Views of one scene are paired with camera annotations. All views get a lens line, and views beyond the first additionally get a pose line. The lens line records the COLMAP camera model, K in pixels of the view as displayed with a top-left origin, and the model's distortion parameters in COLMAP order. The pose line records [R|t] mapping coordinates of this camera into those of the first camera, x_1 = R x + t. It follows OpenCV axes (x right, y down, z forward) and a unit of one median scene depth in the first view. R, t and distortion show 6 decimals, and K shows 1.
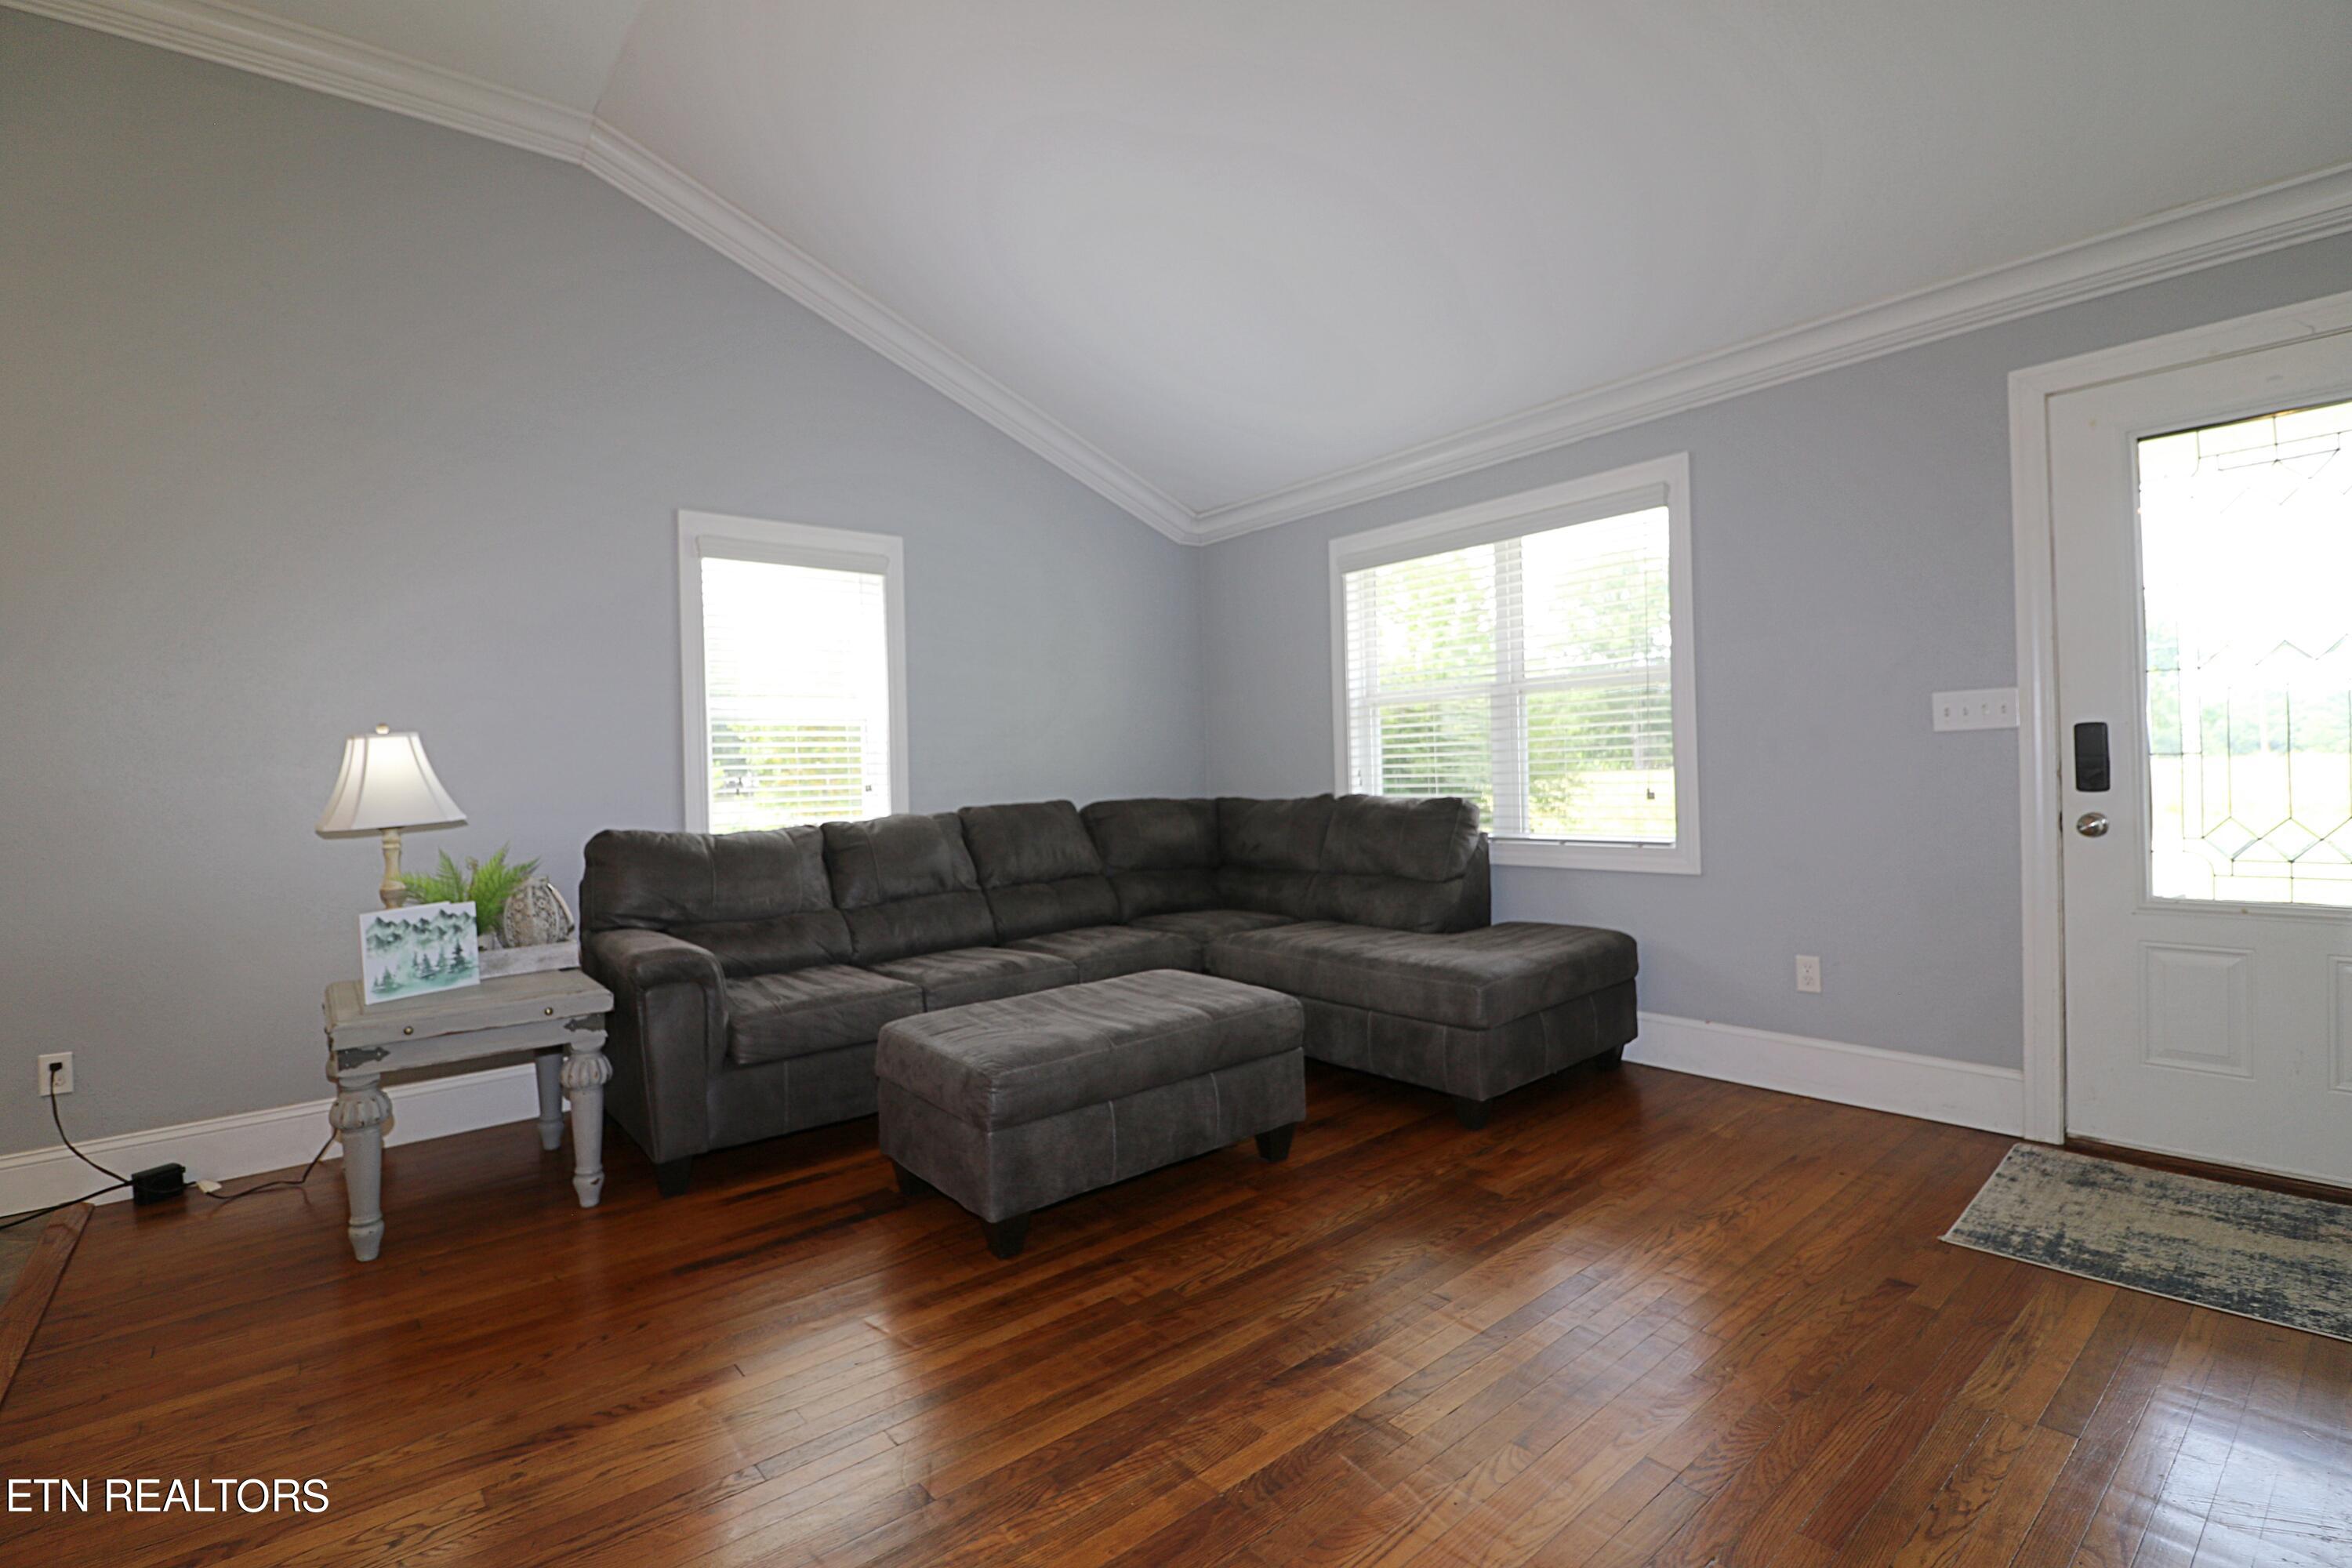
lens RADIAL K [[1078.0, 0, 1174.8], [0, 1078.0, 784.8], [0, 0, 1]] dist [-0.014243, -0.002391]
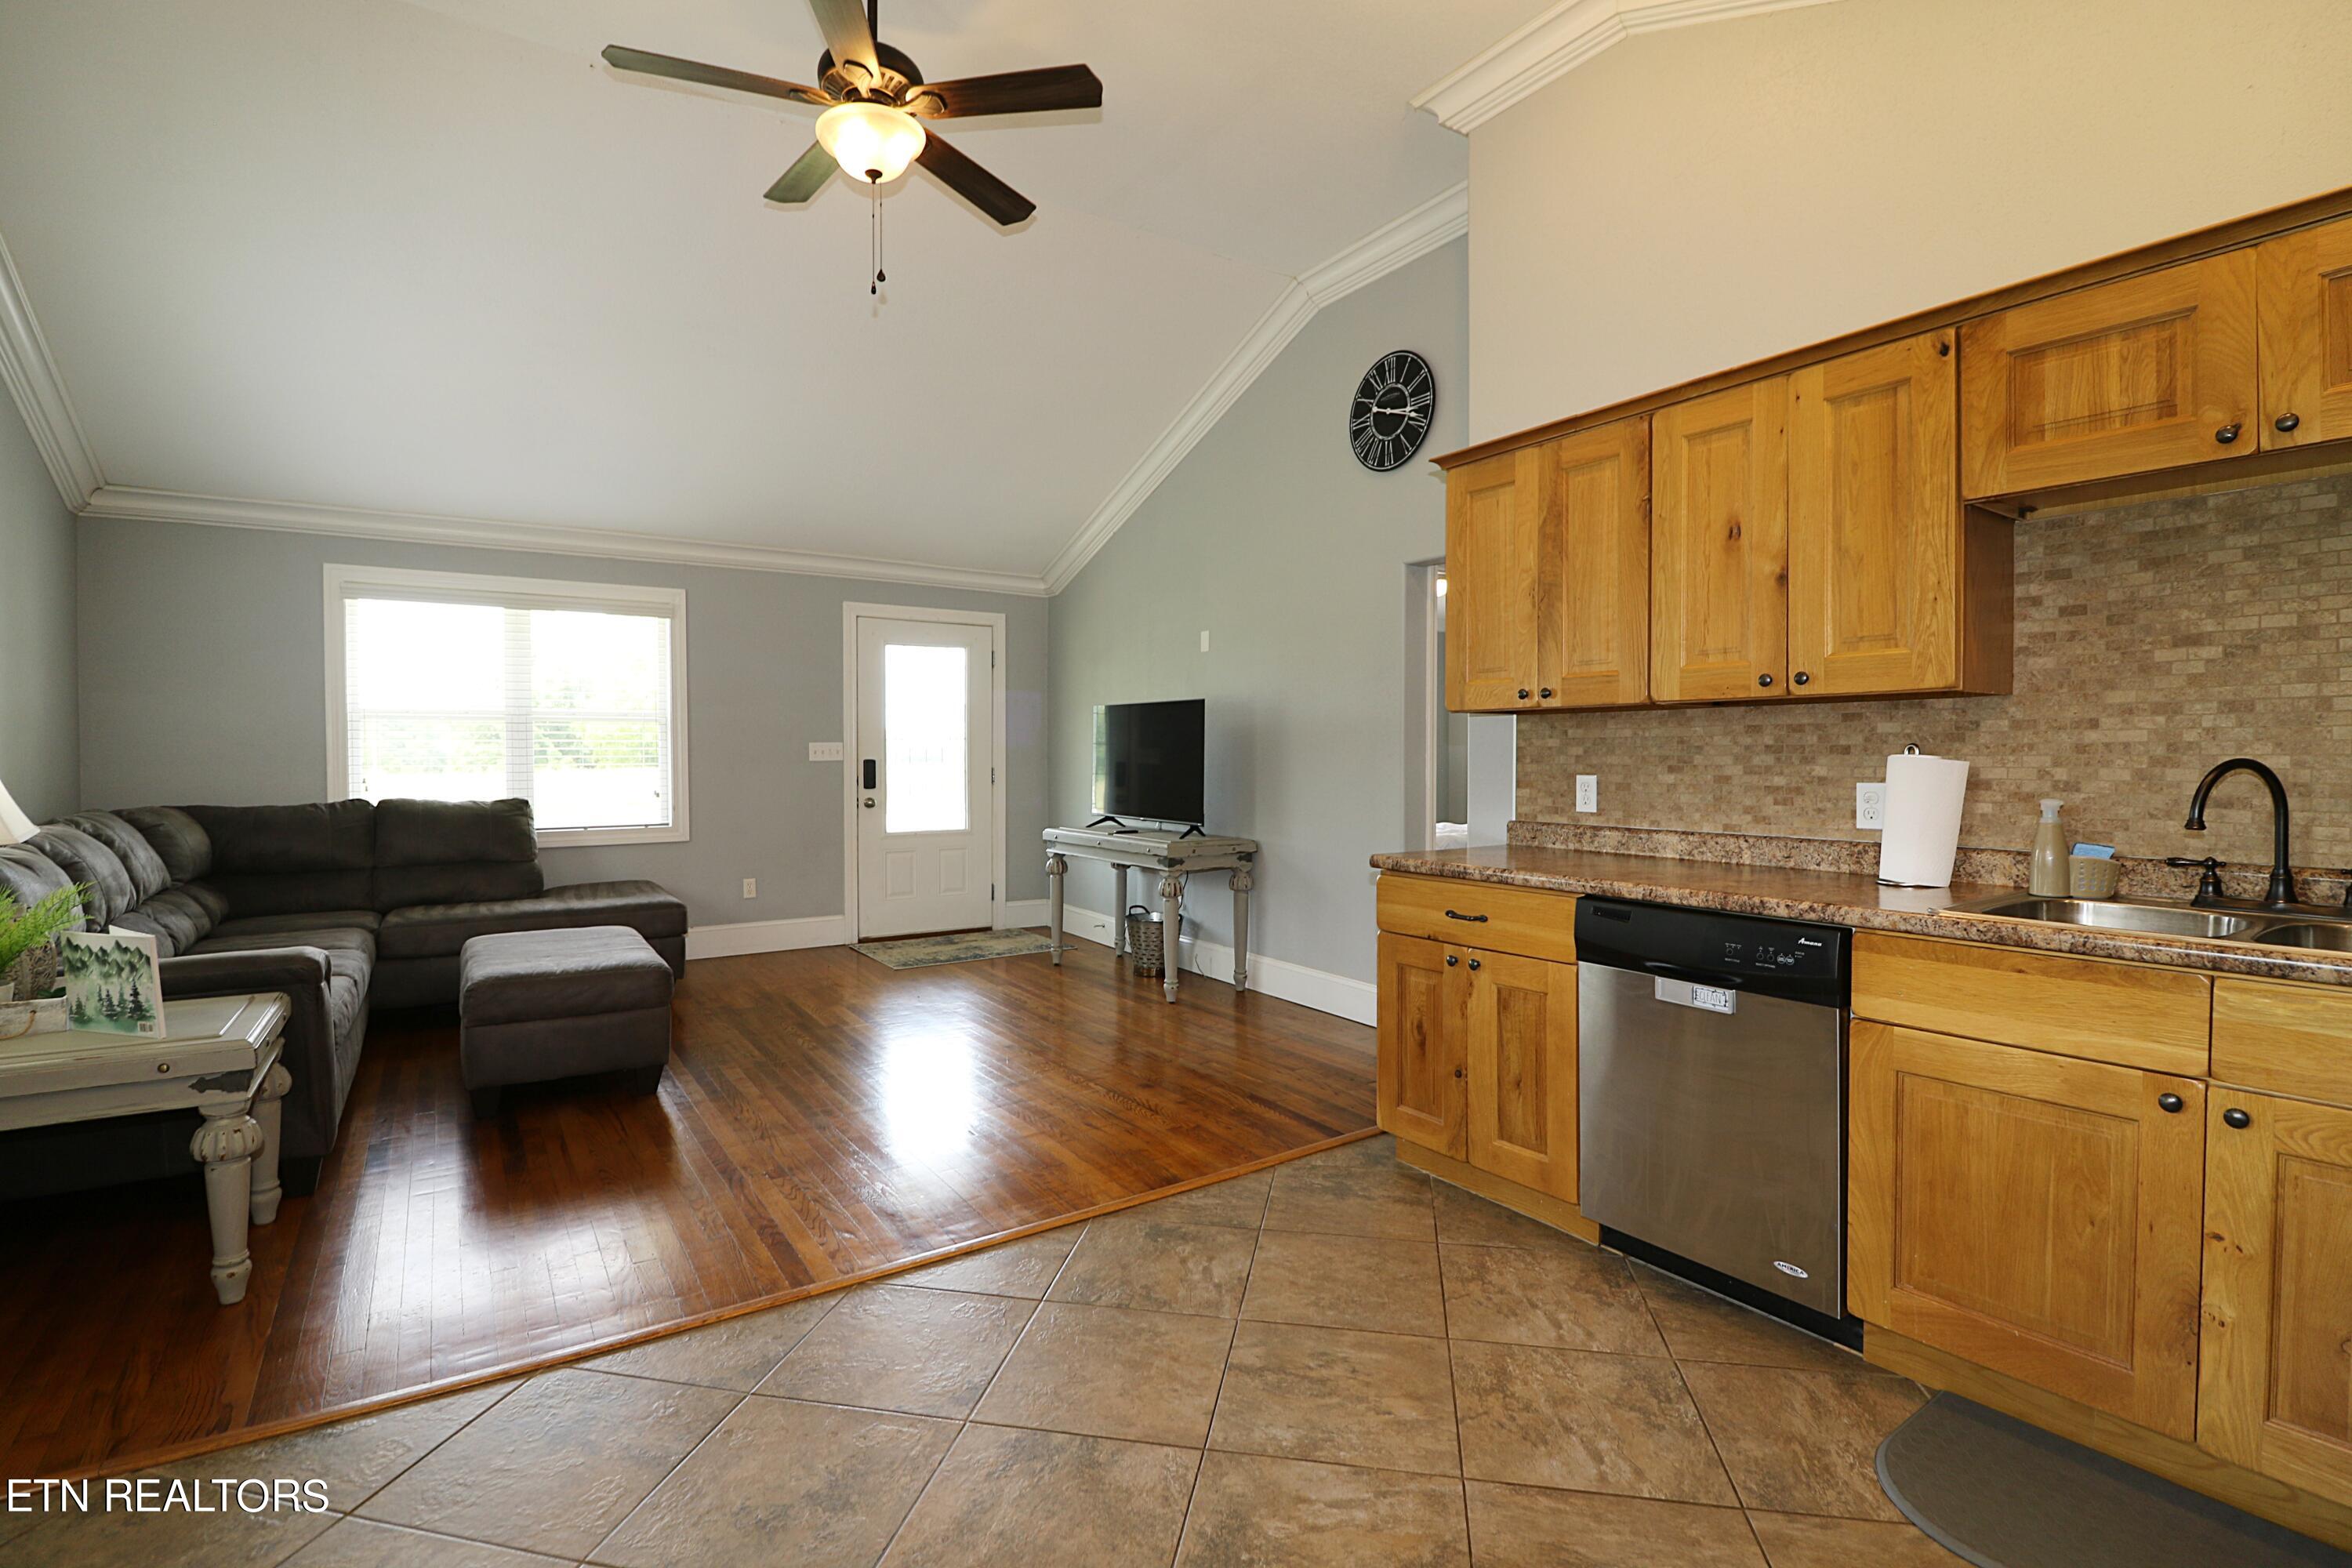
lens RADIAL K [[1078.0, 0, 1187.7], [0, 1078.0, 774.3], [0, 0, 1]] dist [-0.014243, -0.002391]
pose [[0.093996, 0.011082, 0.995511, -1.442382], [0.010997, 0.999865, -0.012169, 0.010676], [-0.995512, 0.012091, 0.093861, 0.076784]]
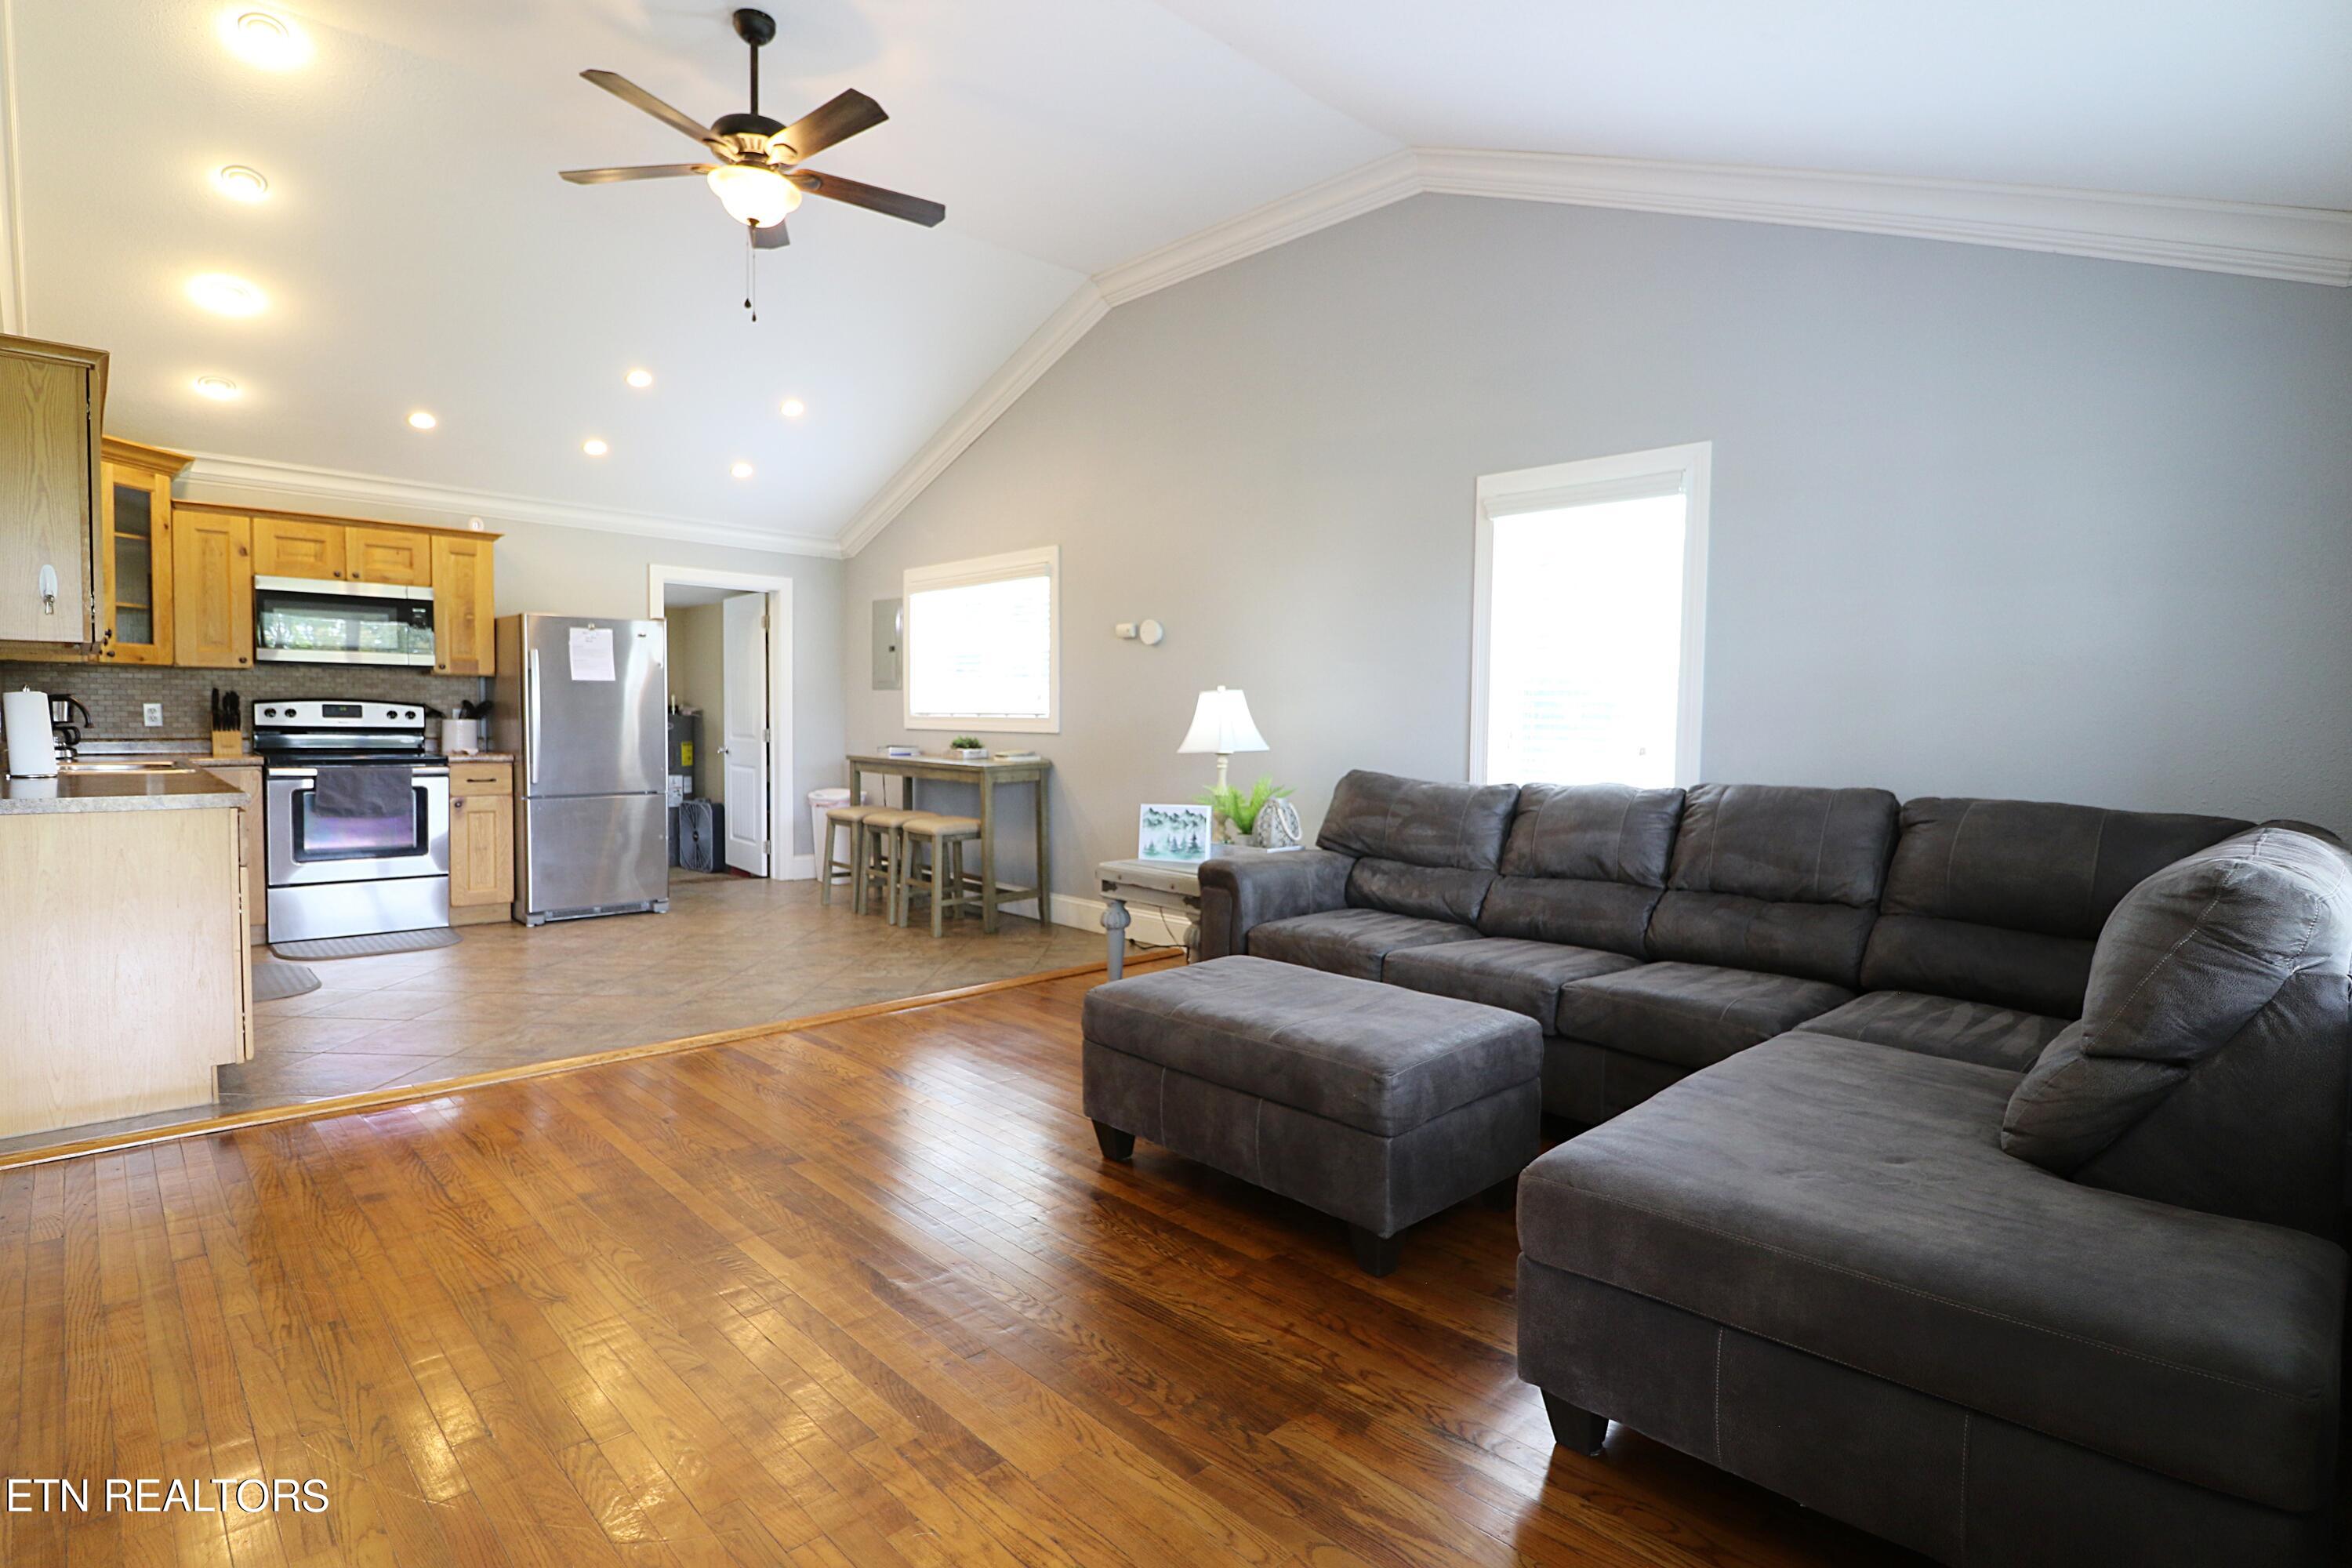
lens RADIAL K [[1159.6, 0, 1189.4], [0, 1159.6, 767.7], [0, 0, 1]] dist [-0.007612, -0.000598]
pose [[0.077736, 0.074014, -0.994223, 0.928964], [-0.030973, 0.996938, 0.071795, -0.059156], [0.996493, 0.025213, 0.079791, 0.863883]]
